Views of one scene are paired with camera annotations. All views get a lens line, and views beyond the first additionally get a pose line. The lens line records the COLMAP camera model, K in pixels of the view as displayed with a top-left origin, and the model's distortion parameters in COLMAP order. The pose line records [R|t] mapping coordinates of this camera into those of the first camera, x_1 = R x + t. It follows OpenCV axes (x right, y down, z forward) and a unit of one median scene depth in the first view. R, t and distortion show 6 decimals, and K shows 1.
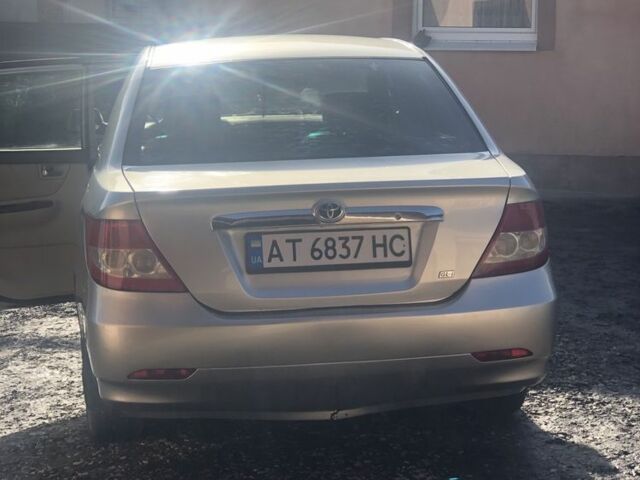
lens RADIAL K [[1519.0, 0, 319.9], [0, 1519.0, 240.8], [0, 0, 1]] dist [0.012403, 0.000000]
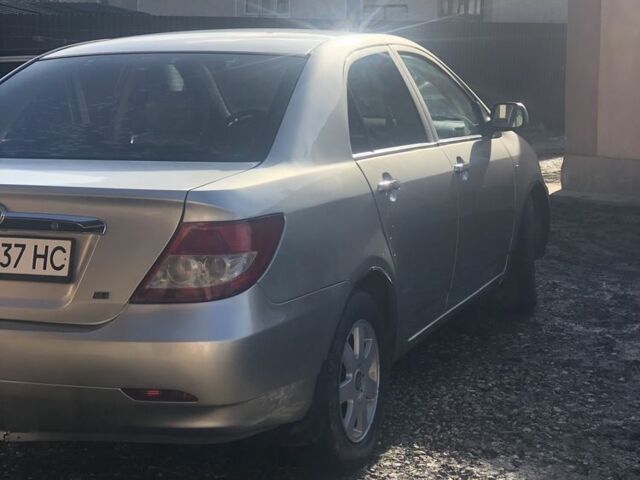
lens RADIAL K [[1519.0, 0, 320.0], [0, 1519.0, 239.1], [0, 0, 1]] dist [0.012403, 0.000000]
pose [[0.869454, 0.080293, -0.487445, 0.623639], [-0.081921, 0.996476, 0.018019, -0.037104], [0.487174, 0.024265, 0.872968, 0.290060]]
